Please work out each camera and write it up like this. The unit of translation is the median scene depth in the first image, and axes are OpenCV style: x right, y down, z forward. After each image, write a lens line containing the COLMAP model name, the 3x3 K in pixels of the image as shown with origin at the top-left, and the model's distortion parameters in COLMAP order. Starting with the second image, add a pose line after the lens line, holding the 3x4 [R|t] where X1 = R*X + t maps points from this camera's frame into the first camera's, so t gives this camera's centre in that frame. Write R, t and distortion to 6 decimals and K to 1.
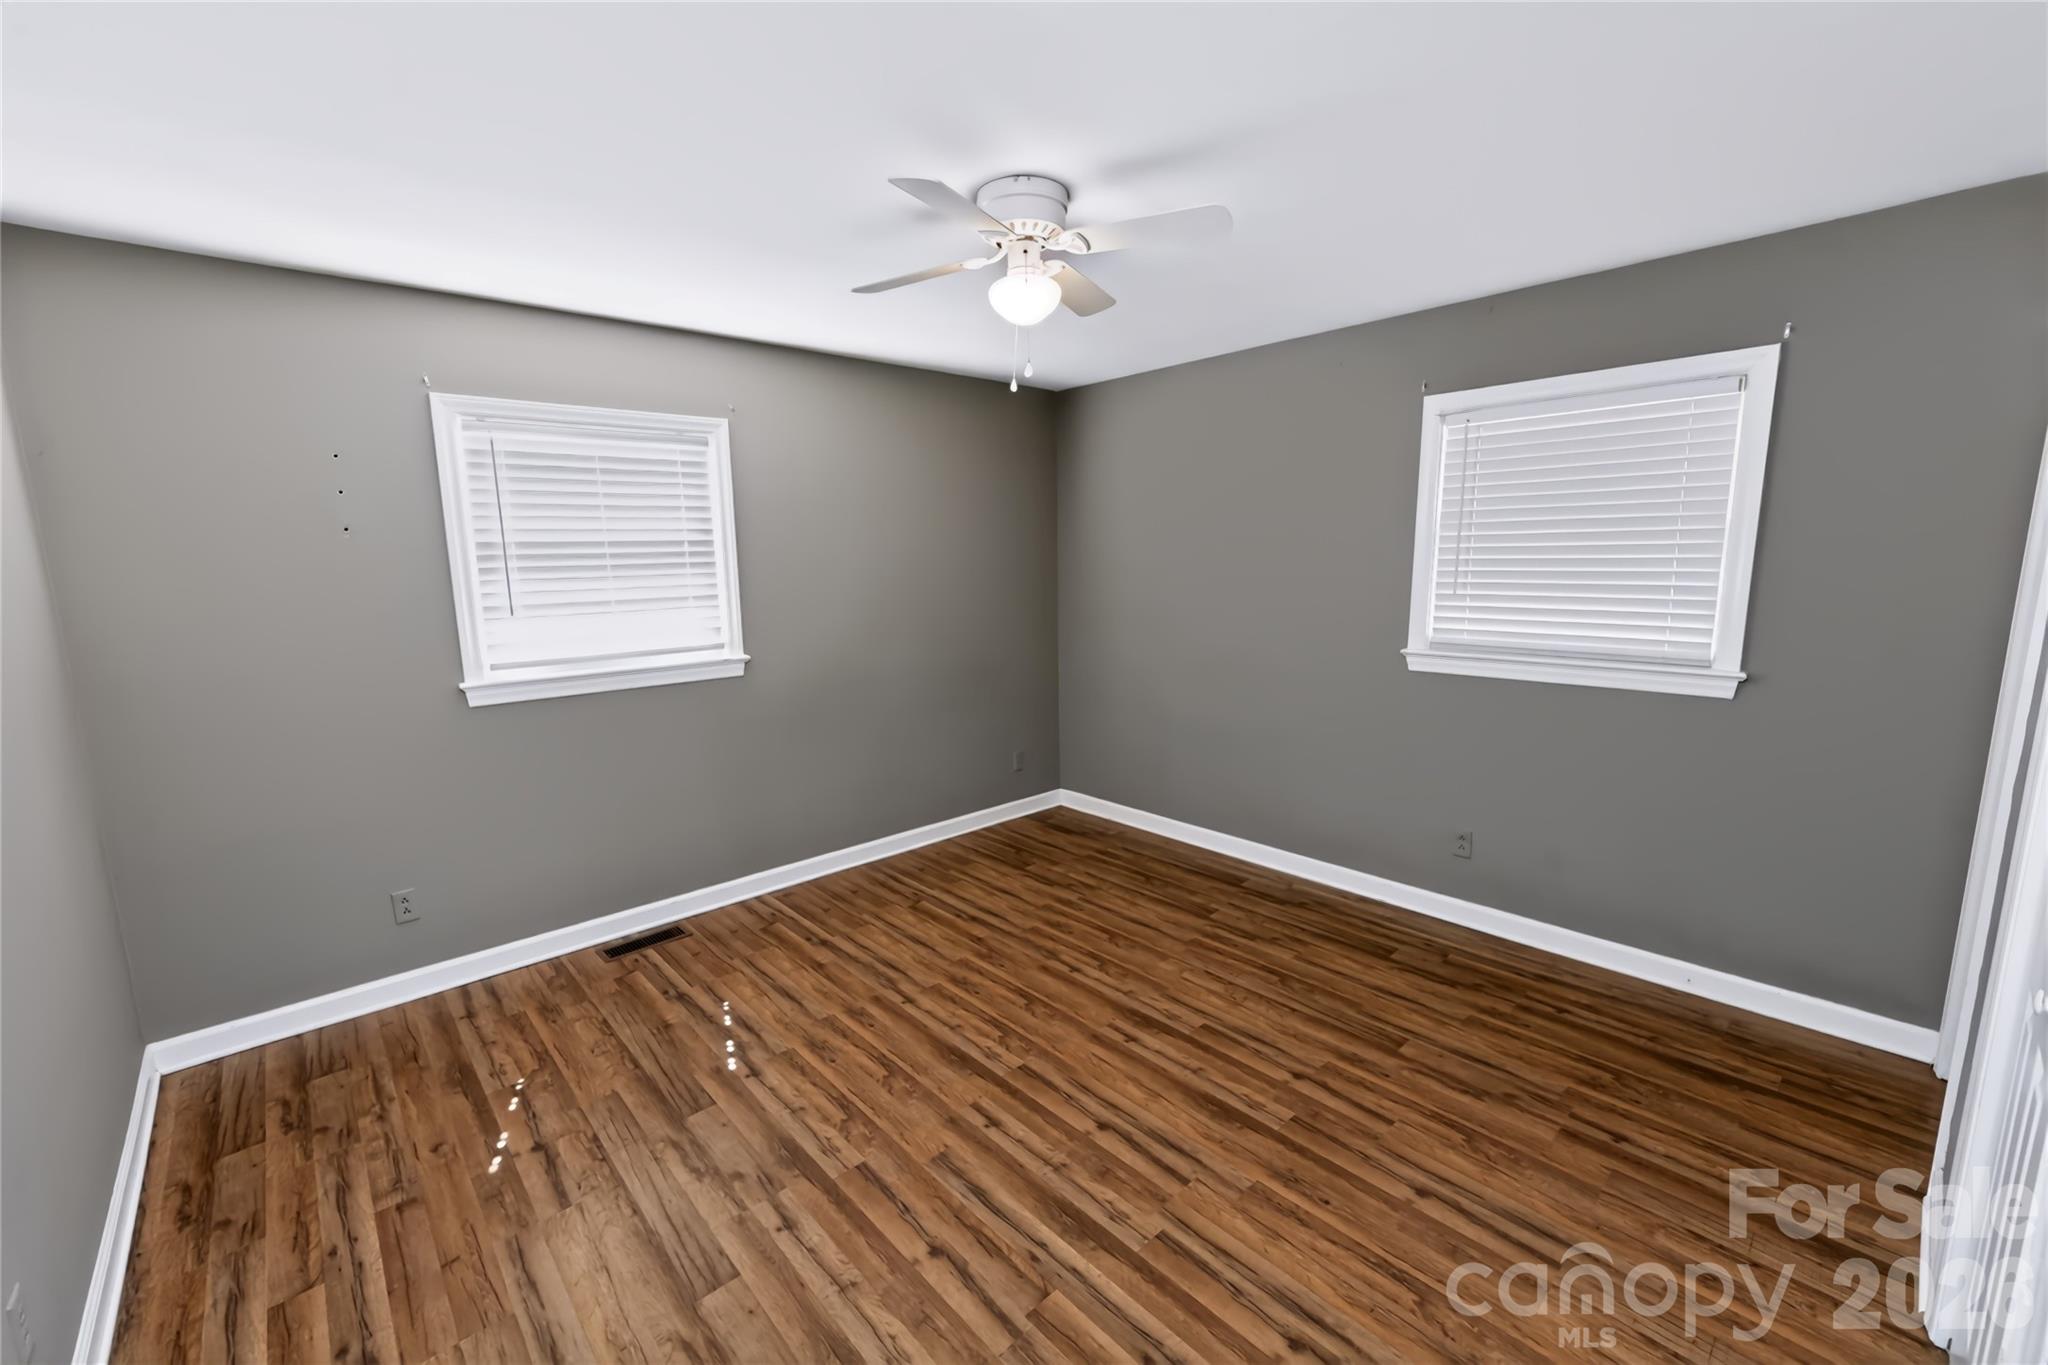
lens RADIAL K [[827.6, 0, 1011.3], [0, 827.6, 687.8], [0, 0, 1]] dist [0.006283, -0.004017]
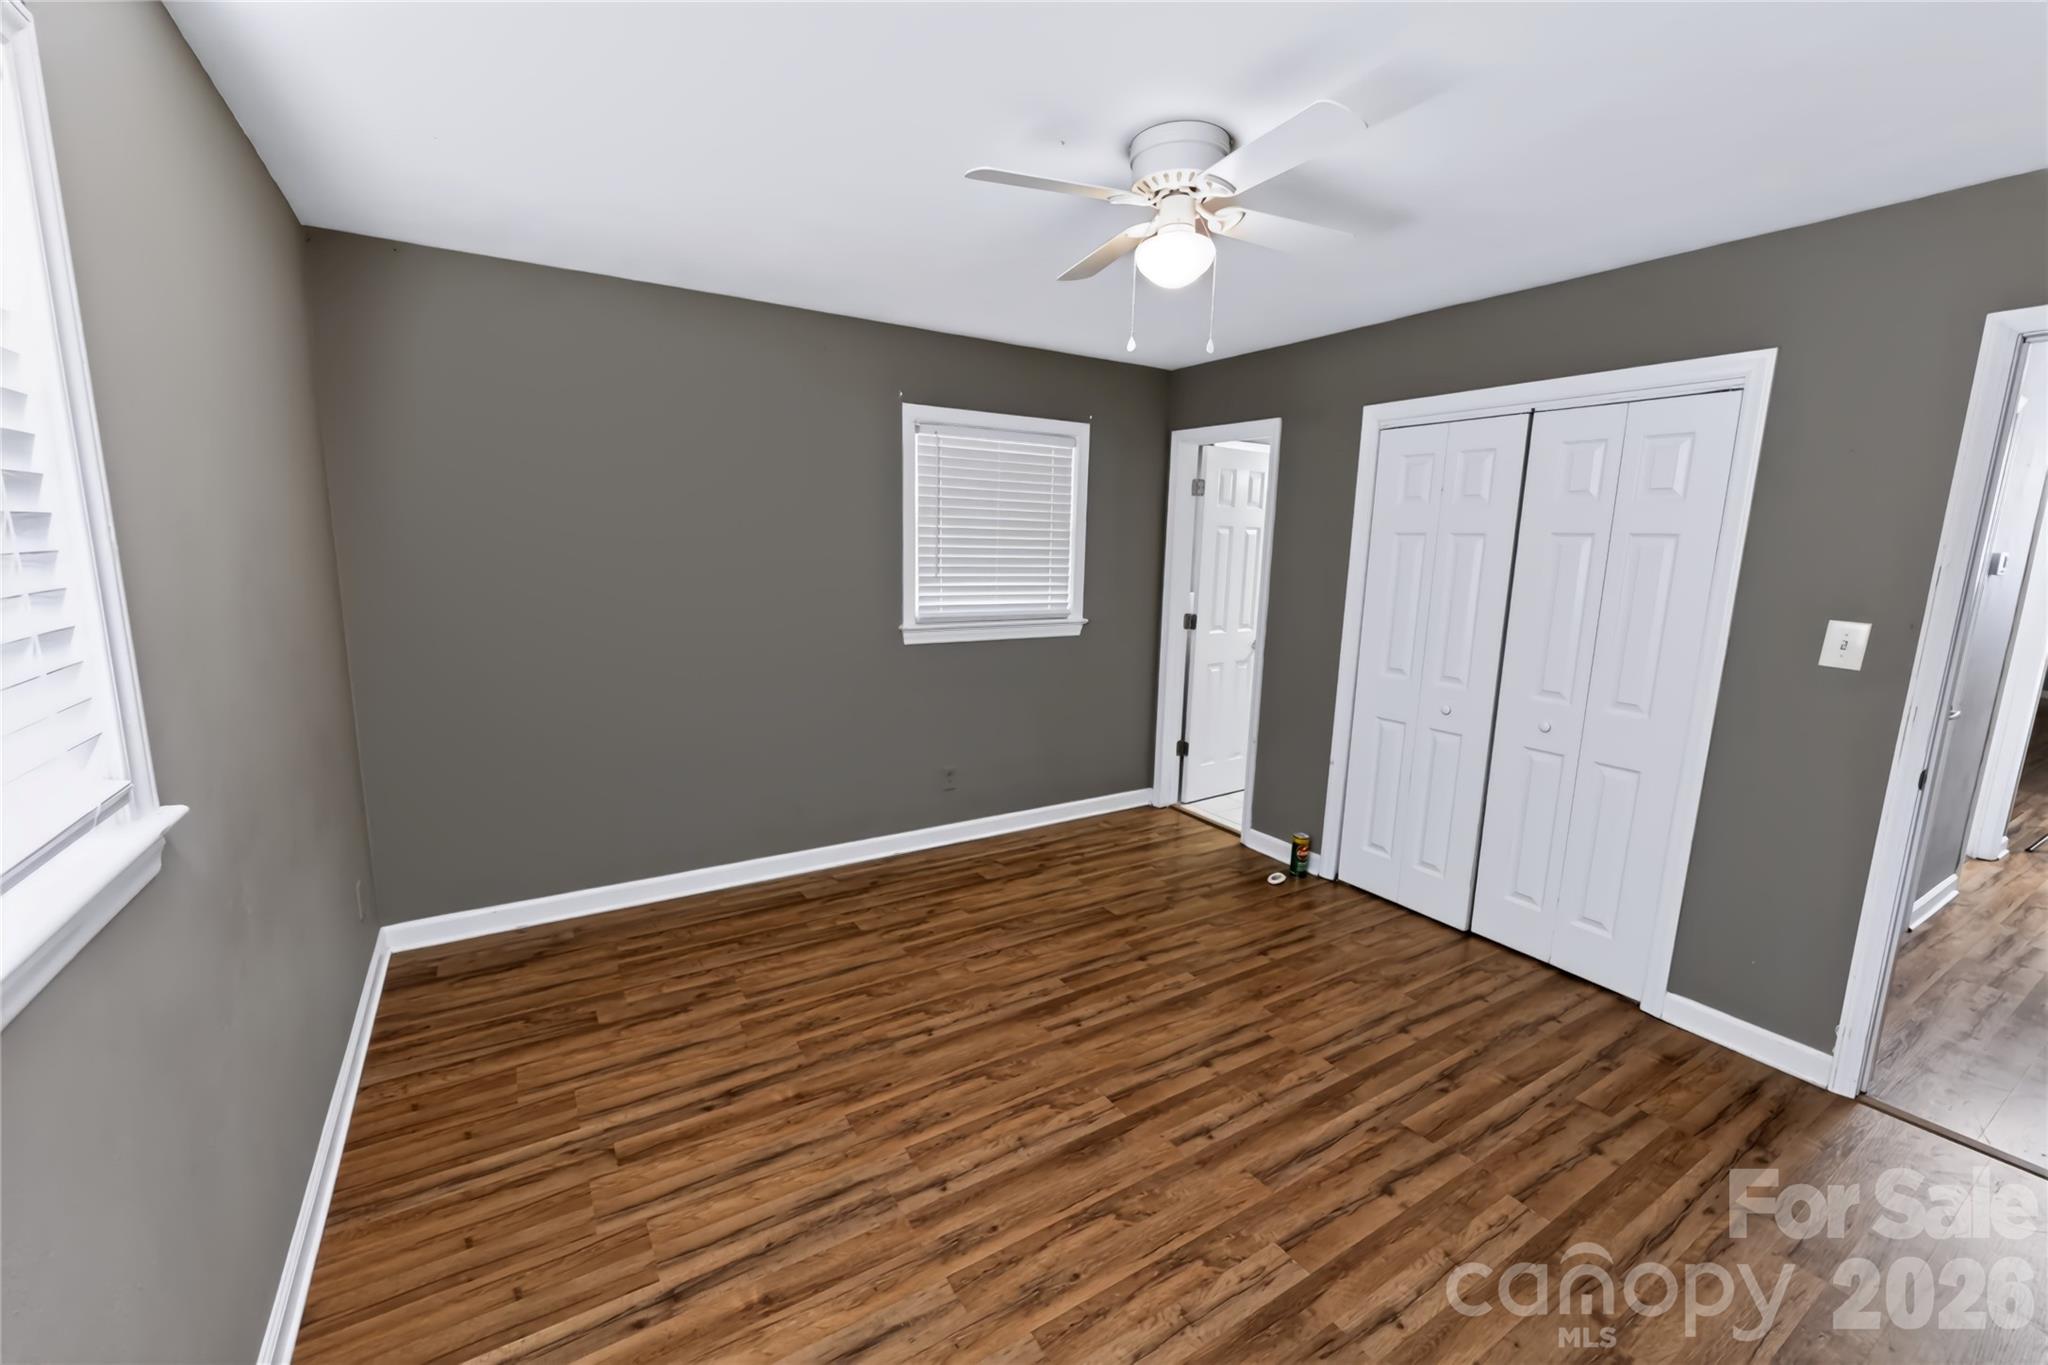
lens RADIAL K [[827.6, 0, 1011.3], [0, 827.6, 687.8], [0, 0, 1]] dist [0.006283, -0.004017]
pose [[0.174002, -0.149532, 0.973326, -0.743445], [0.134938, 0.982701, 0.126849, -0.107090], [-0.975456, 0.109267, 0.191169, 0.792976]]
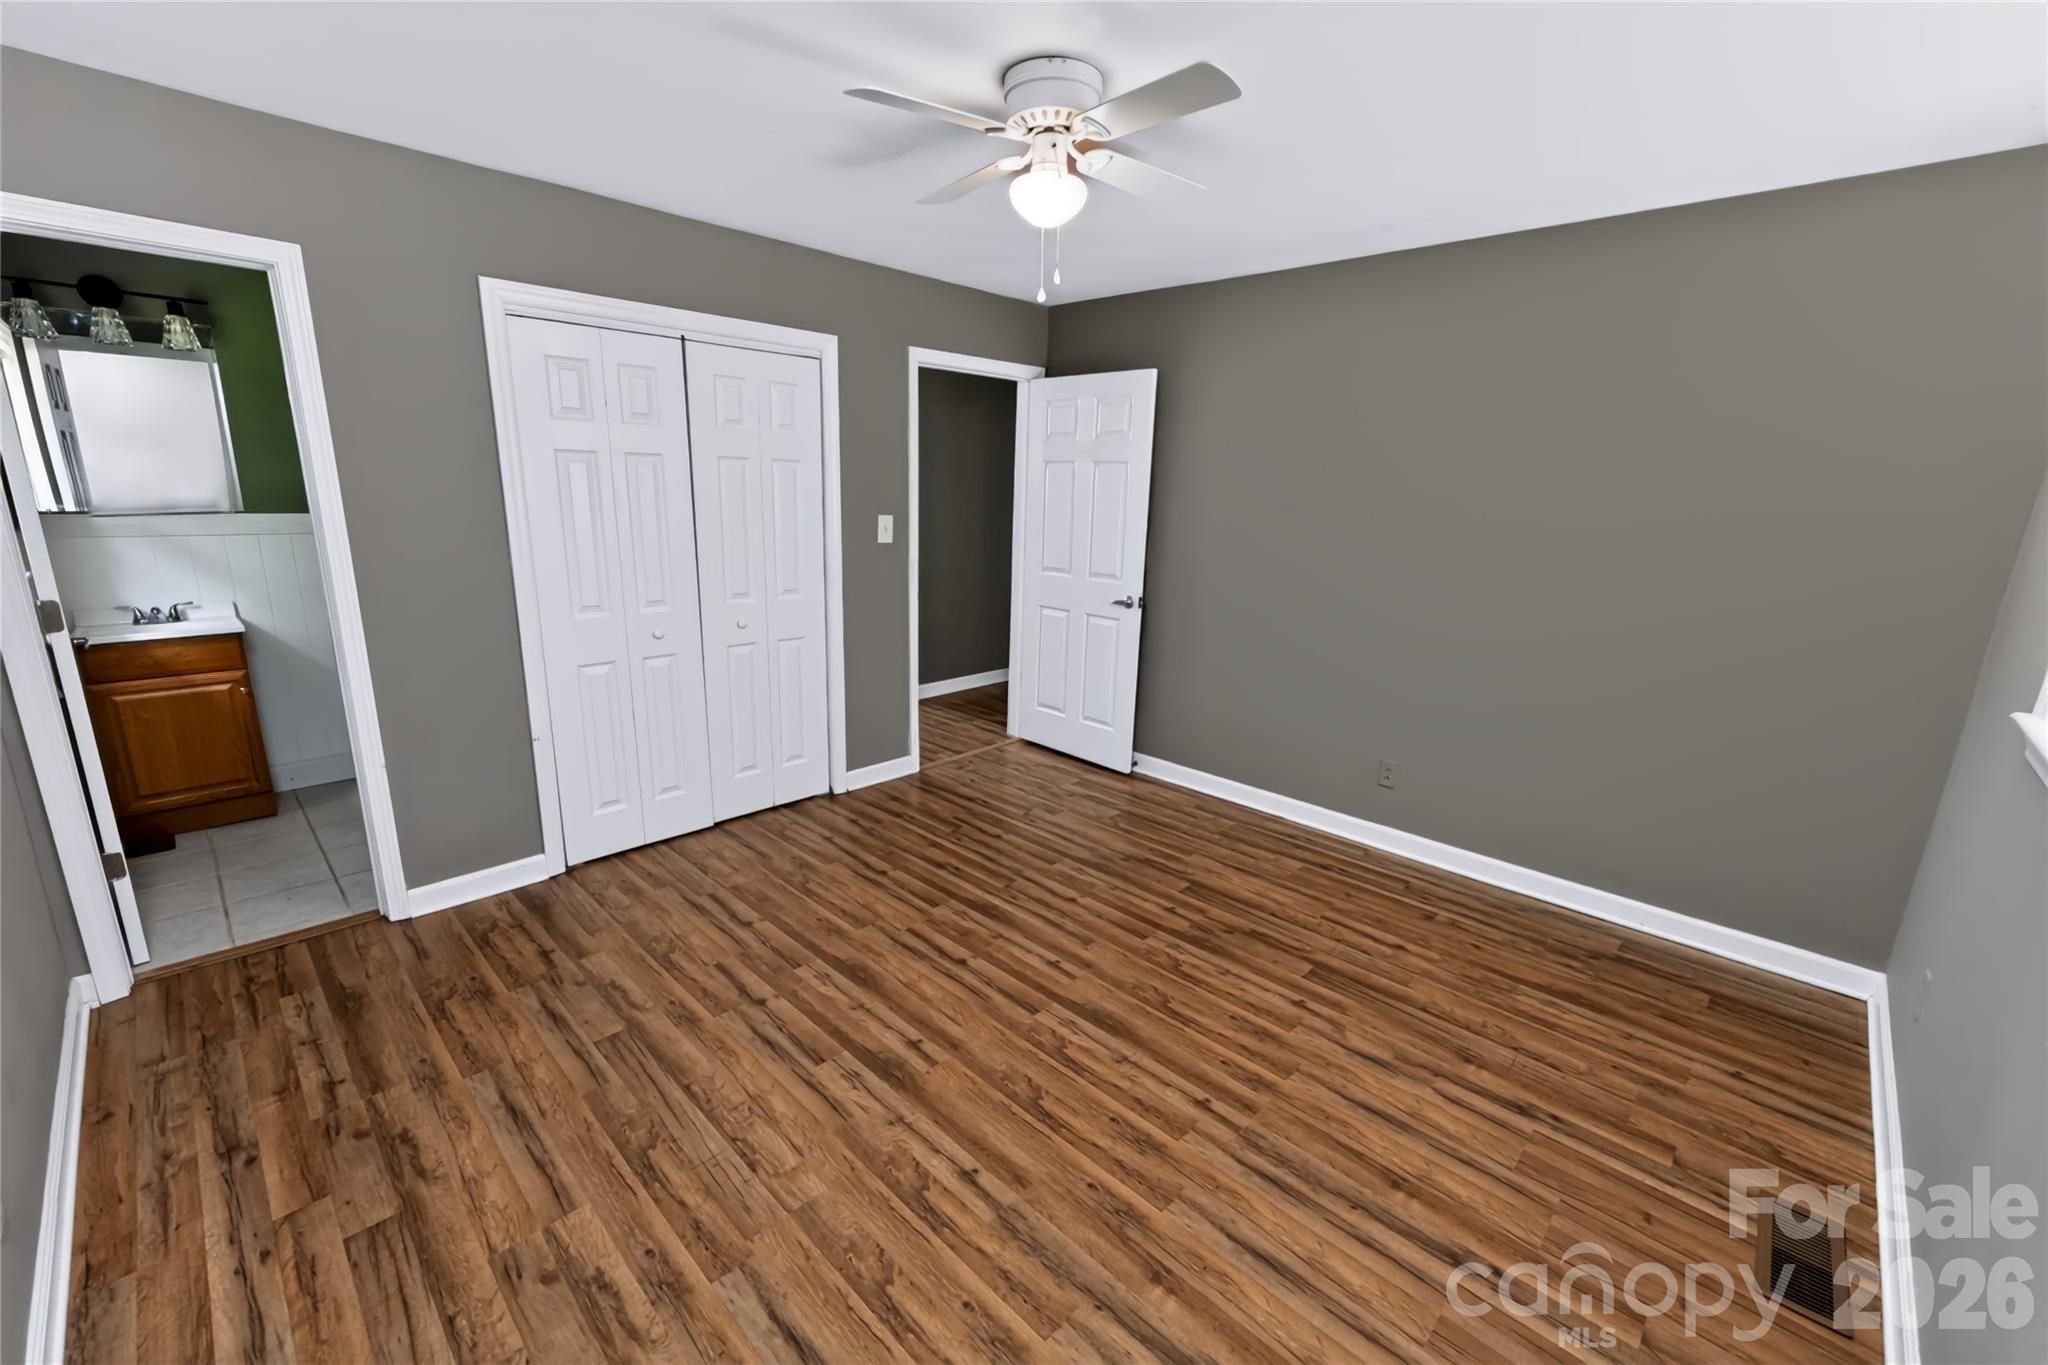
lens RADIAL K [[827.6, 0, 1011.3], [0, 827.6, 687.8], [0, 0, 1]] dist [0.006283, -0.004017]
pose [[-0.997868, 0.006062, -0.064988, 0.091755], [-0.020322, 0.917332, 0.397604, -0.251725], [0.062026, 0.398077, -0.915253, 1.560885]]
